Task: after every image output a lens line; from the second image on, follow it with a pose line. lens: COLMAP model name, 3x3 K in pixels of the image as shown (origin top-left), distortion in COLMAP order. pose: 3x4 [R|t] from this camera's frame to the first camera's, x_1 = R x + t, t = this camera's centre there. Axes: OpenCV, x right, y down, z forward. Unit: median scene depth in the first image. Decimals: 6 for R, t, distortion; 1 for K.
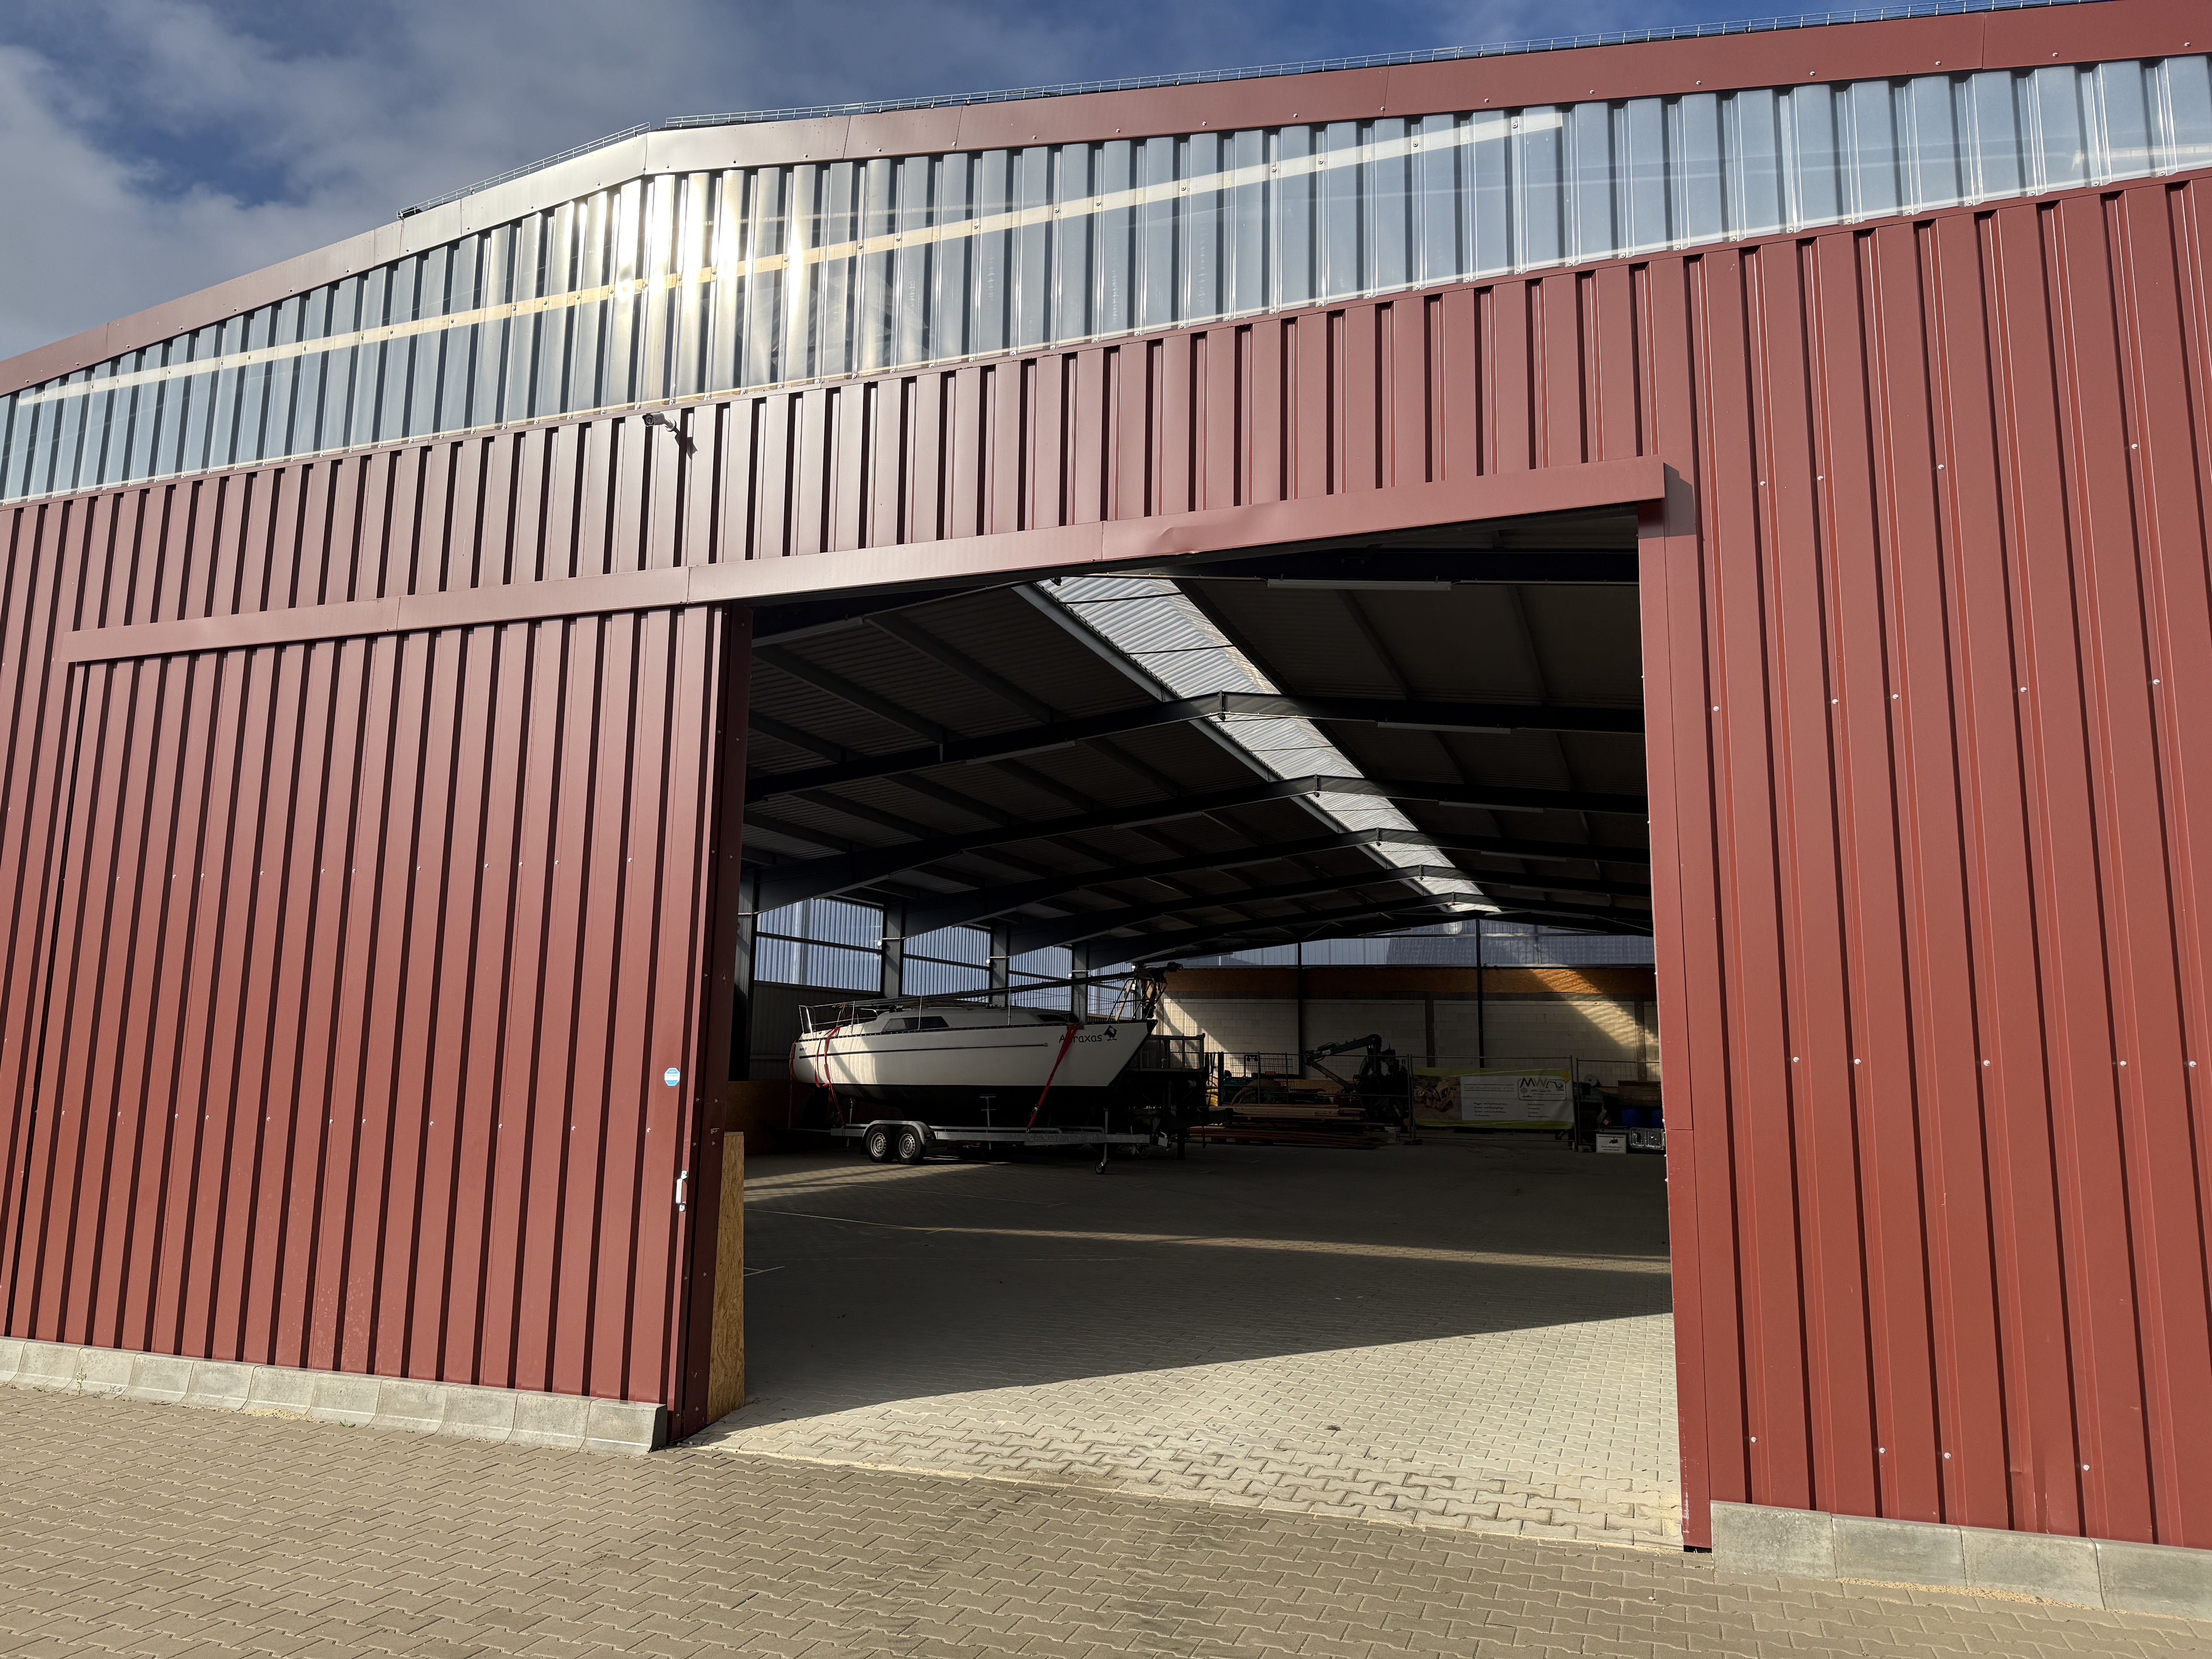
lens RADIAL K [[1569.4, 0, 1106.0], [0, 1569.4, 829.5], [0, 0, 1]] dist [0.158831, -0.180262]
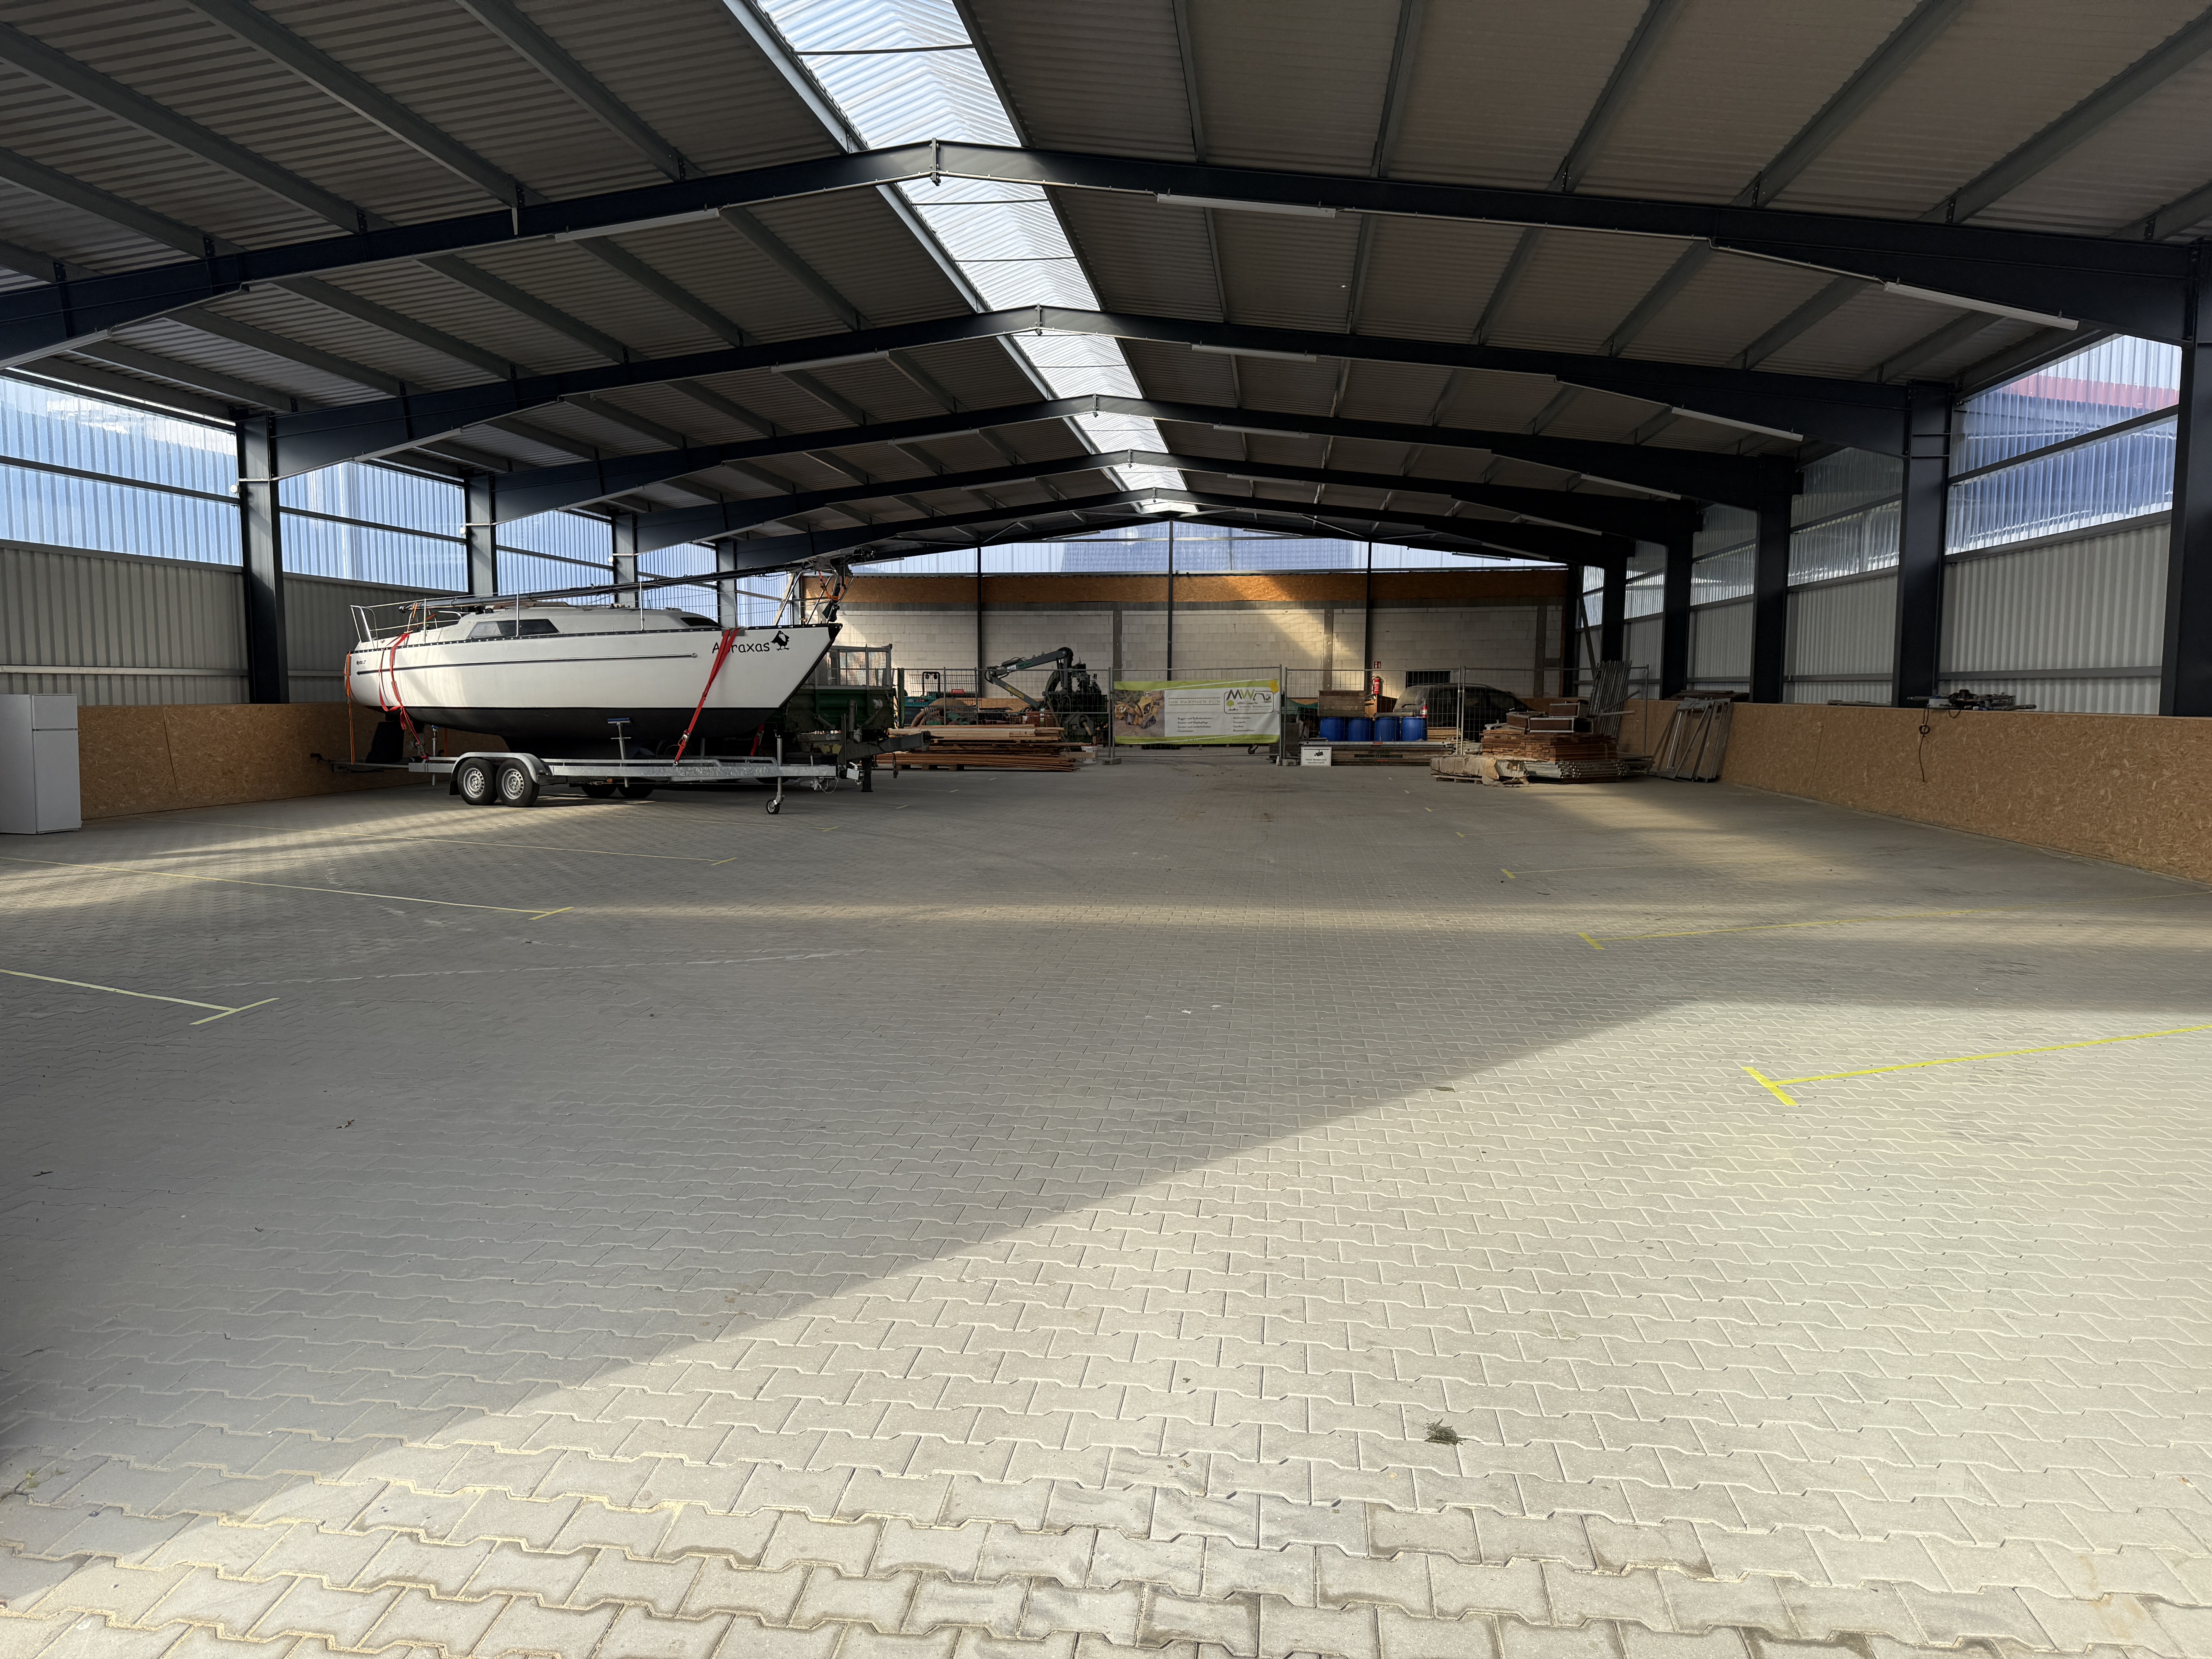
lens RADIAL K [[1569.4, 0, 1106.0], [0, 1569.4, 829.5], [0, 0, 1]] dist [0.158831, -0.180262]
pose [[0.975730, -0.031965, 0.216630, -0.009287], [-0.020289, 0.971836, 0.234784, 0.023541], [-0.218033, -0.233481, 0.947601, 0.141700]]
